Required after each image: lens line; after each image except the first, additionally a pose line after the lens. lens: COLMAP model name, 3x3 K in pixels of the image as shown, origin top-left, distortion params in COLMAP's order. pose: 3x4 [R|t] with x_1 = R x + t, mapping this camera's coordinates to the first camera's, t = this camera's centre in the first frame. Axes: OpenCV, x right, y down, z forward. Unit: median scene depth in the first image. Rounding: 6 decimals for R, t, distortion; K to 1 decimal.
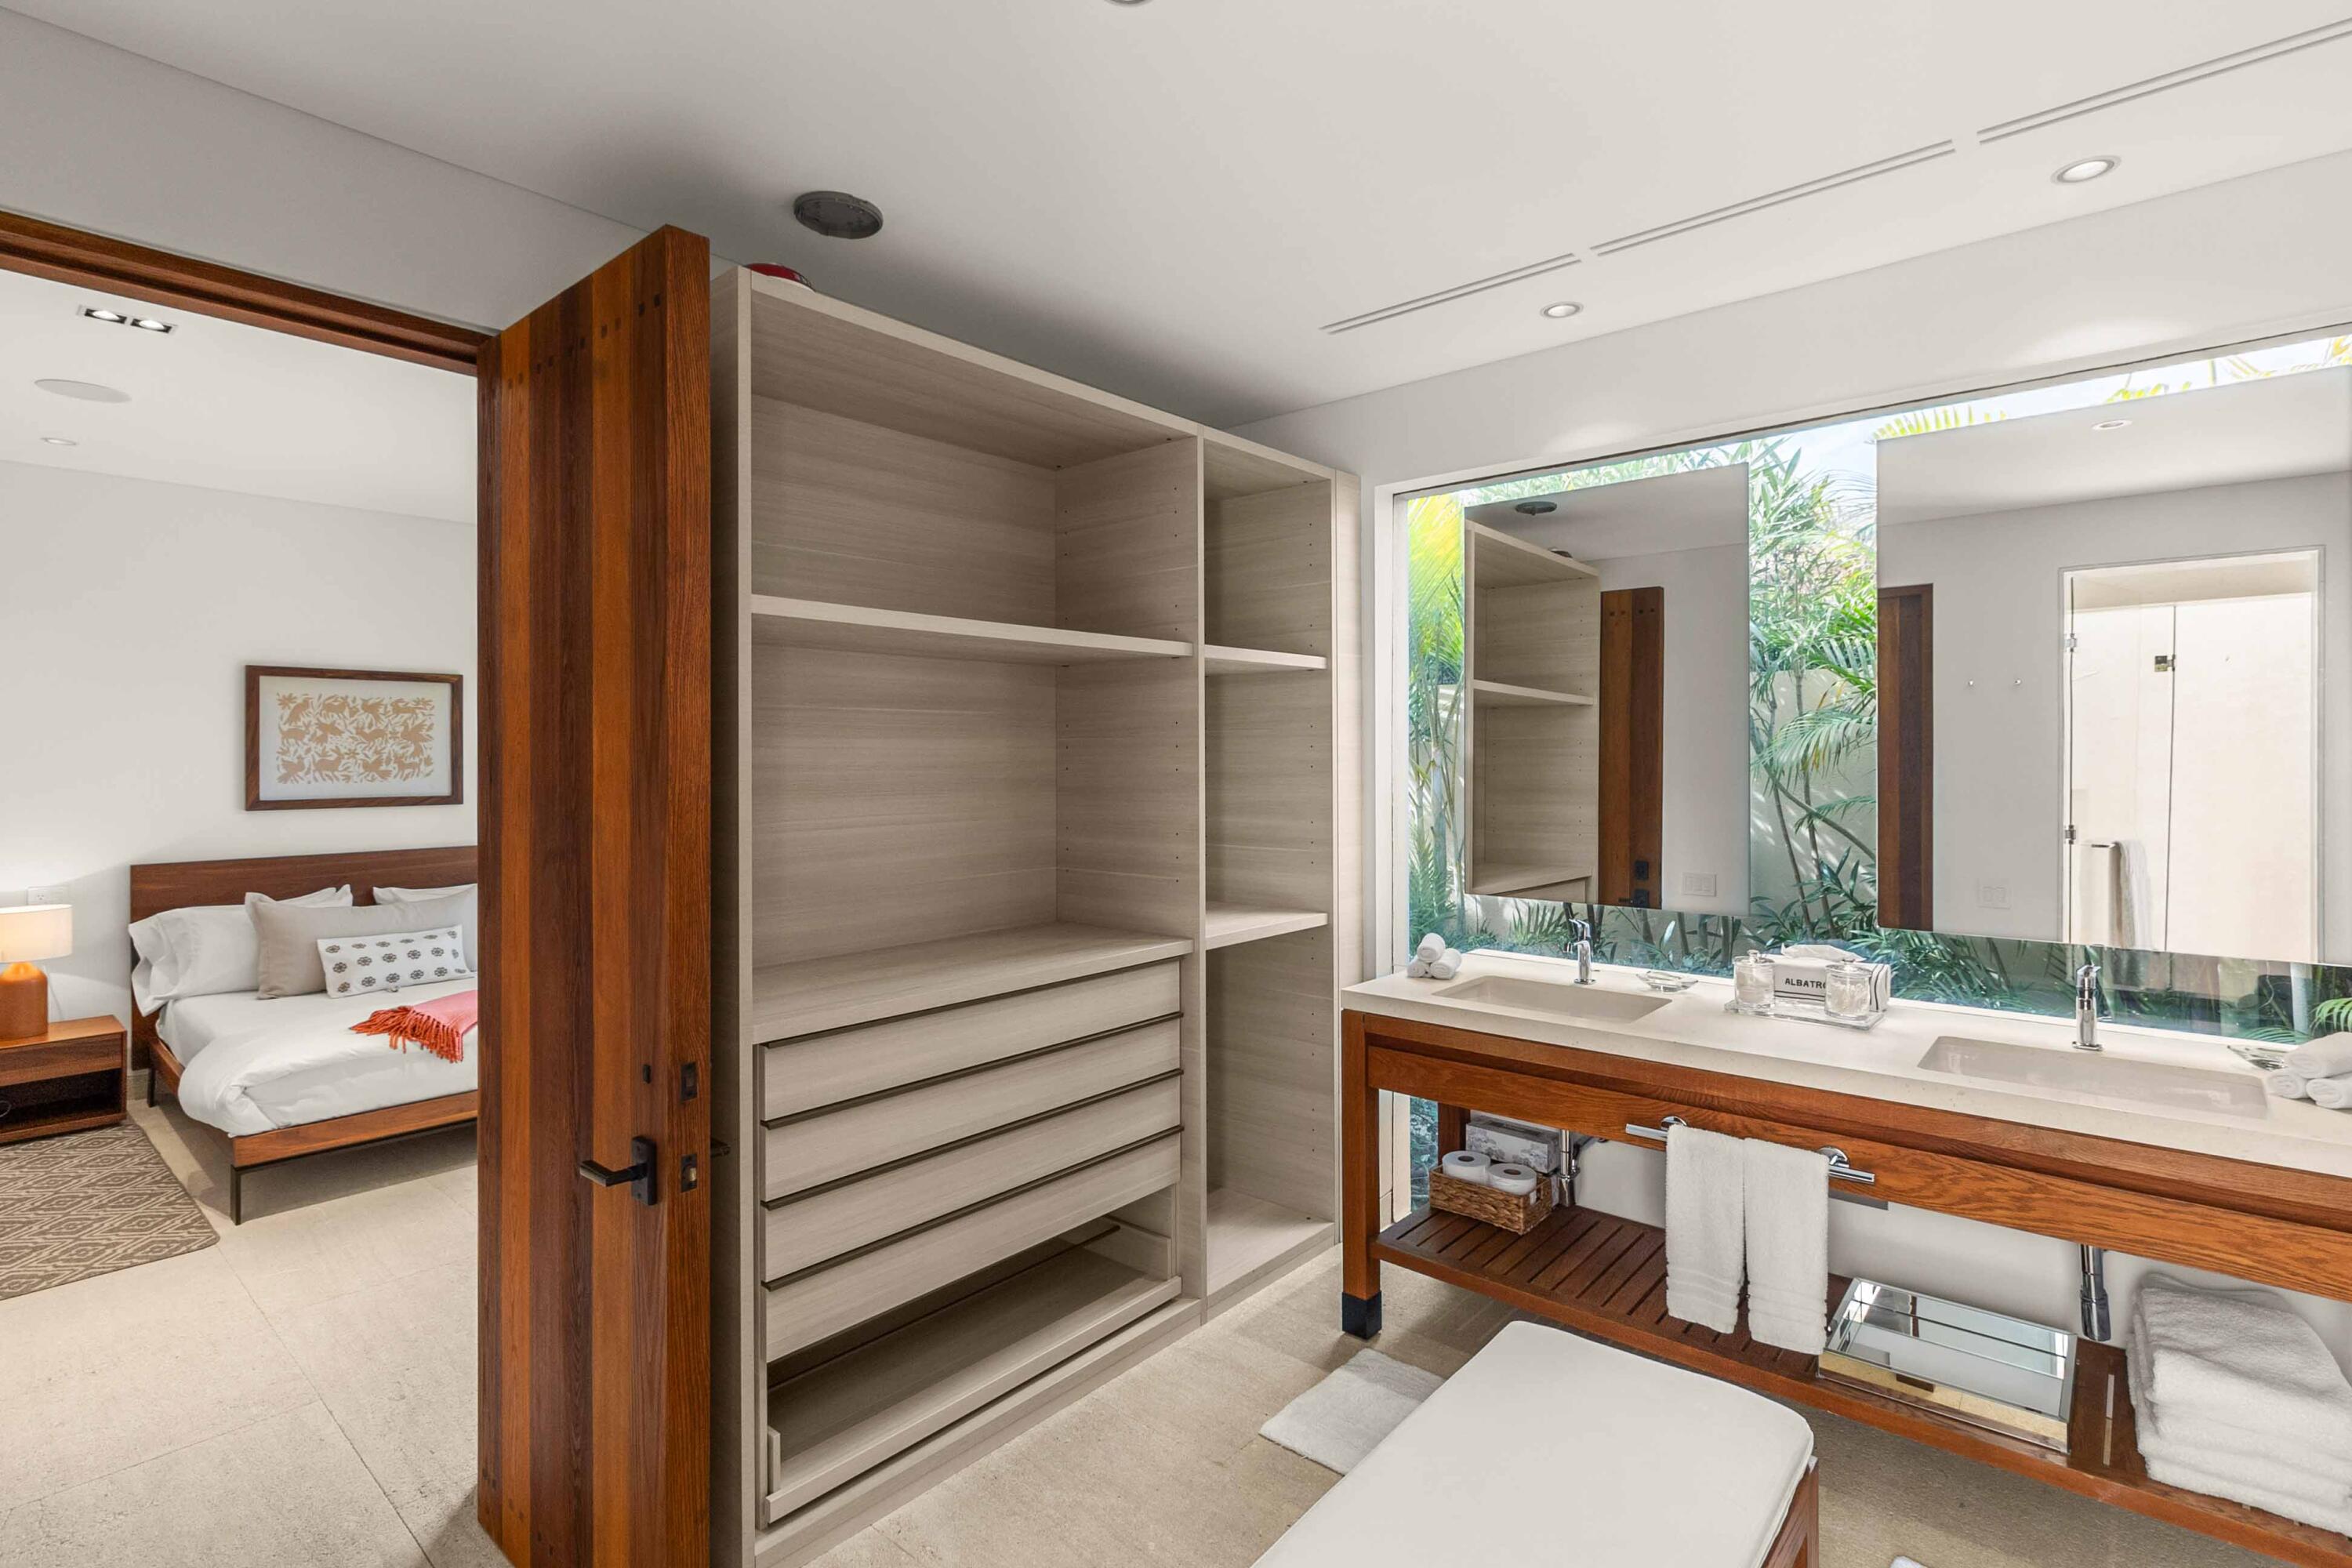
lens RADIAL K [[1096.5, 0, 1176.5], [0, 1096.5, 765.5], [0, 0, 1]] dist [0.001655, 0.001324]
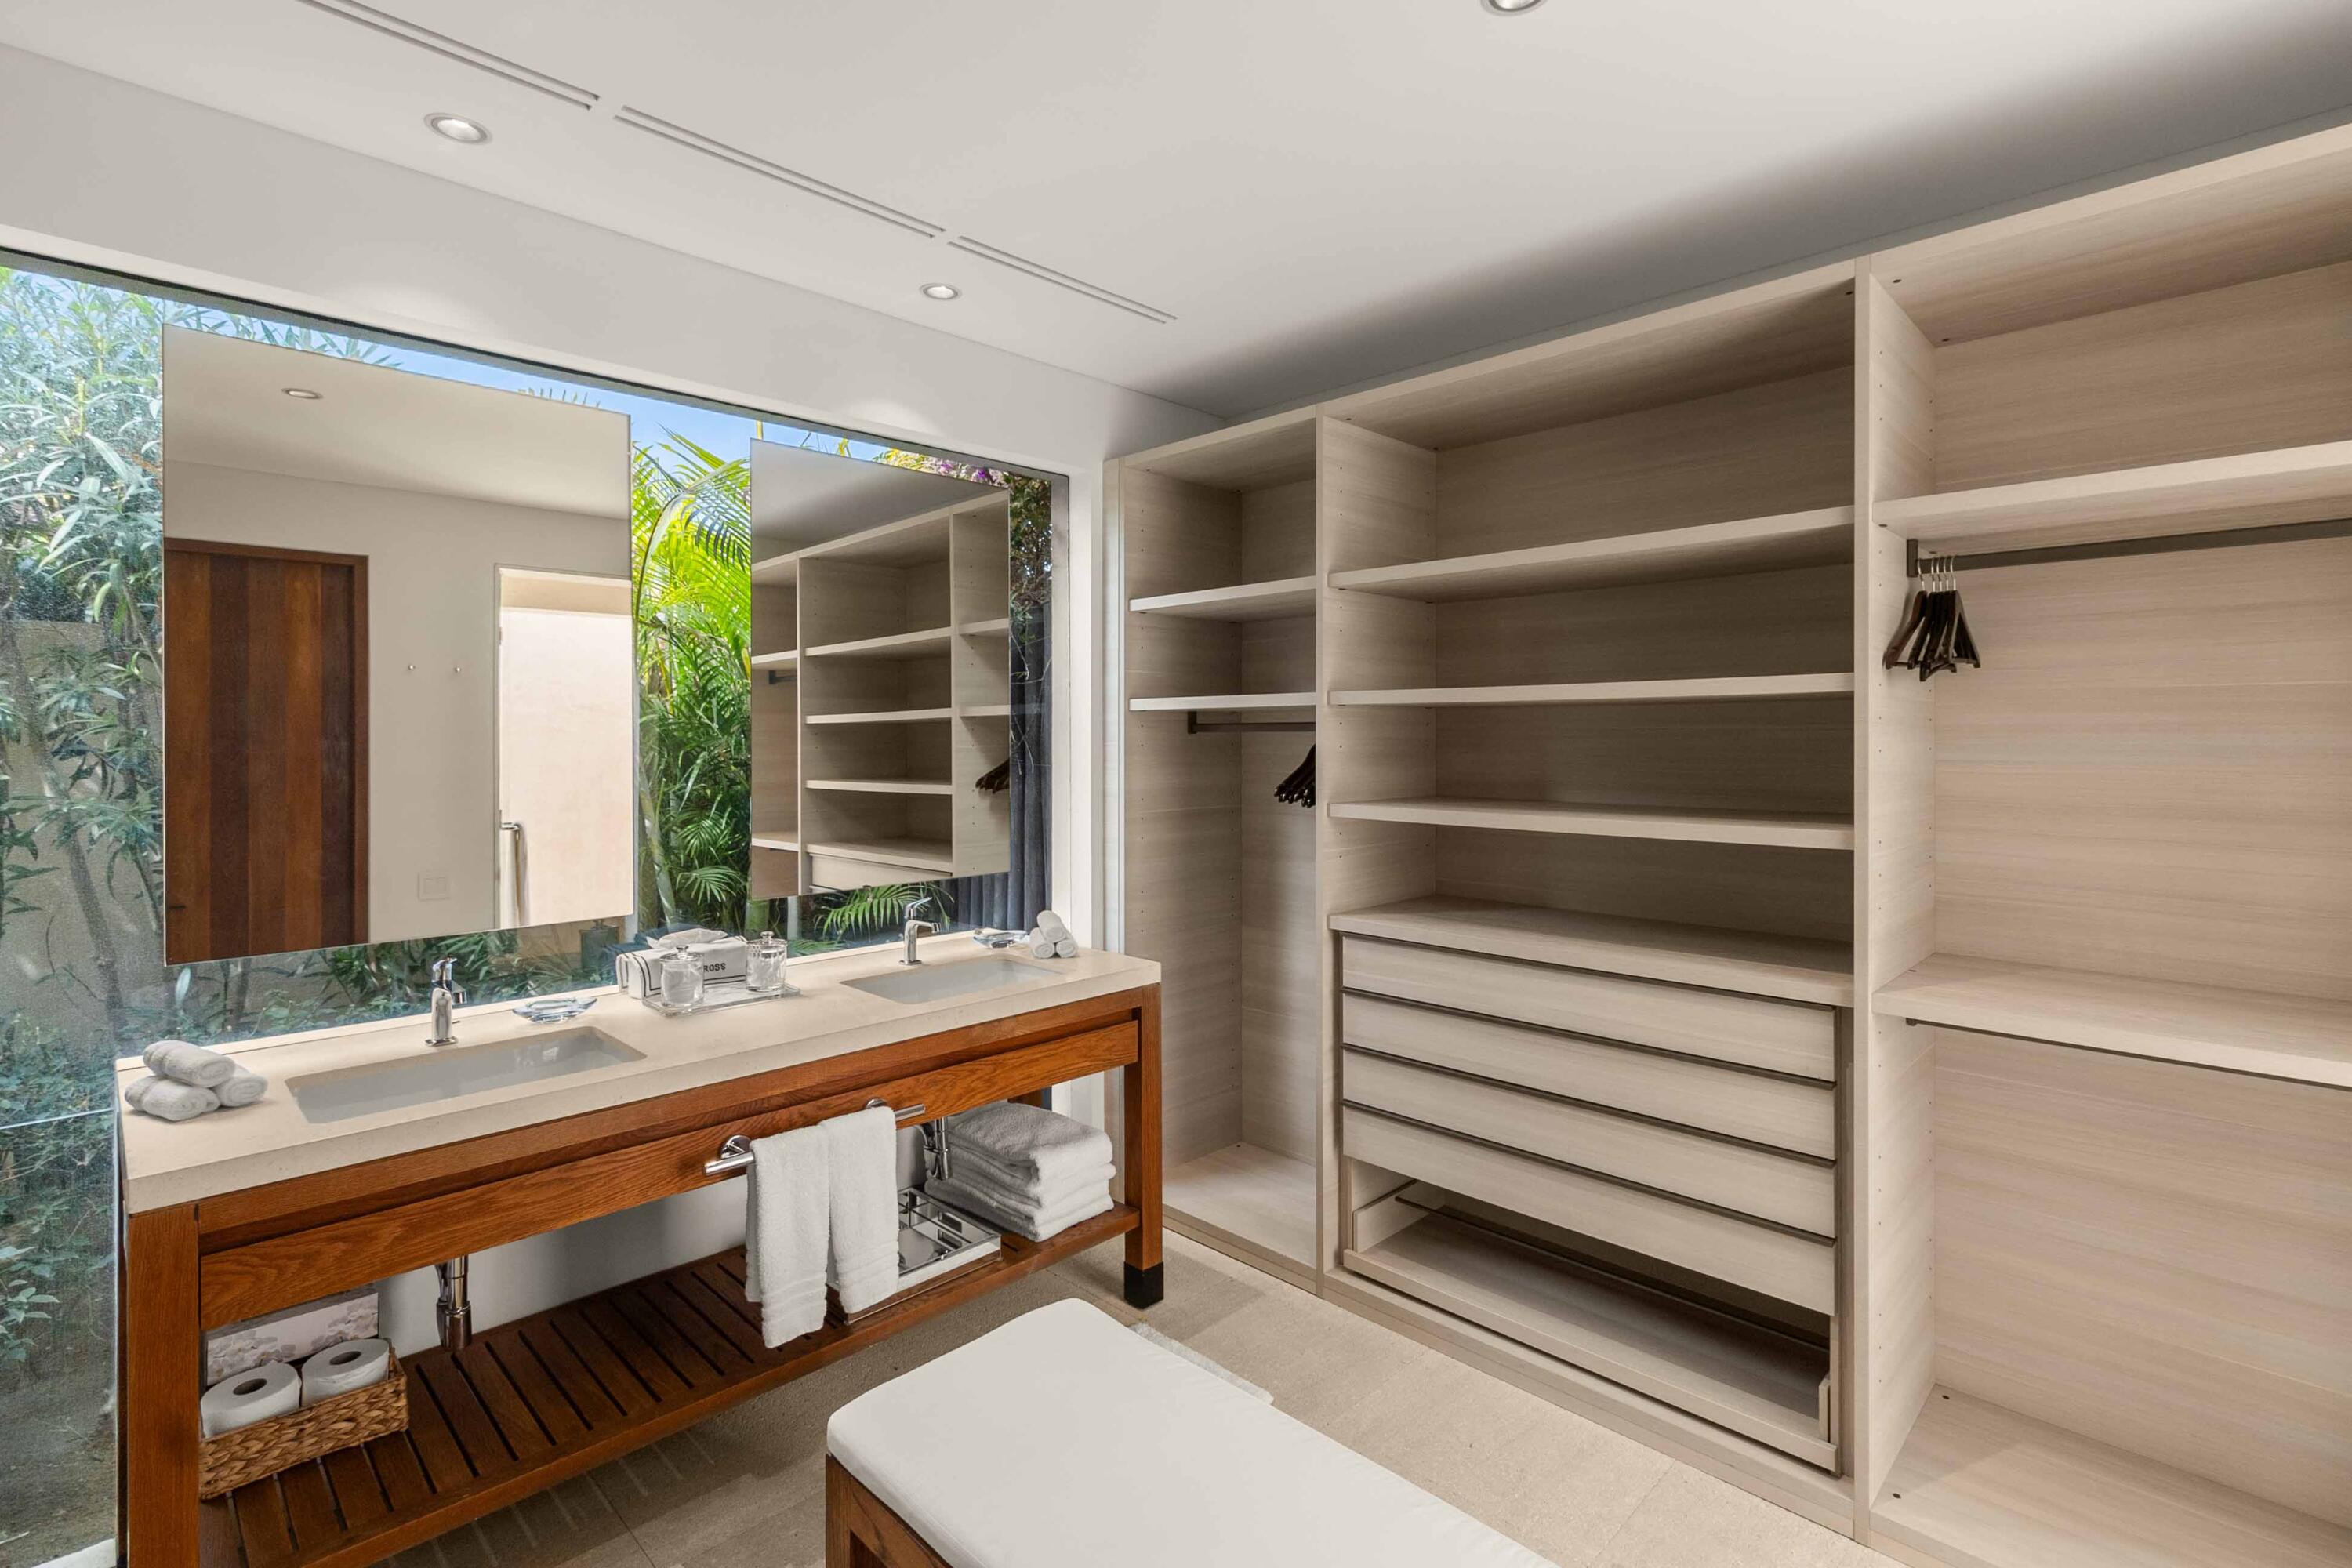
lens RADIAL K [[1096.5, 0, 1175.6], [0, 1096.5, 745.9], [0, 0, 1]] dist [0.001655, 0.001324]
pose [[0.079779, -0.003397, 0.996807, -0.344821], [0.013313, 0.999909, 0.002342, 0.001708], [-0.996724, 0.013083, 0.079817, 0.467809]]
